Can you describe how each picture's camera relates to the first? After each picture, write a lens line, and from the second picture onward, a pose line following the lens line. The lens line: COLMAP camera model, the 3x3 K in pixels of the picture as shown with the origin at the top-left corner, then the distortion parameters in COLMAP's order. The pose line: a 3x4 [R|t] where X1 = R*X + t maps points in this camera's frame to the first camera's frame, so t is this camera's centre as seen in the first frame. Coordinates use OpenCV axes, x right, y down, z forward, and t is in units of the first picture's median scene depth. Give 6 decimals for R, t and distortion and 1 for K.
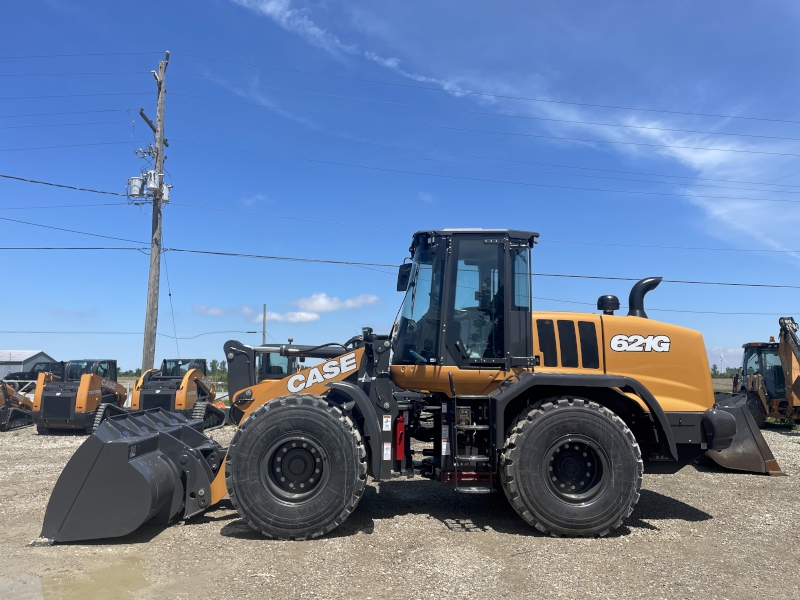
lens RADIAL K [[606.5, 0, 400.0], [0, 606.5, 300.0], [0, 0, 1]] dist [0.006500, -0.000933]
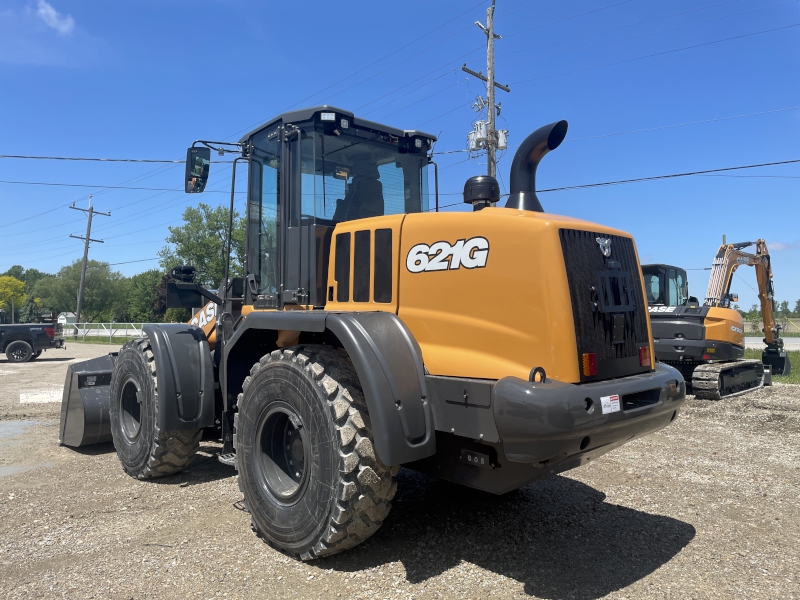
lens RADIAL K [[606.5, 0, 400.0], [0, 606.5, 300.0], [0, 0, 1]] dist [0.006500, -0.000933]
pose [[0.661223, -0.032396, -0.749490, 0.786635], [0.097961, 0.994241, 0.043449, 0.083675], [0.743766, -0.102150, 0.660588, 0.595971]]
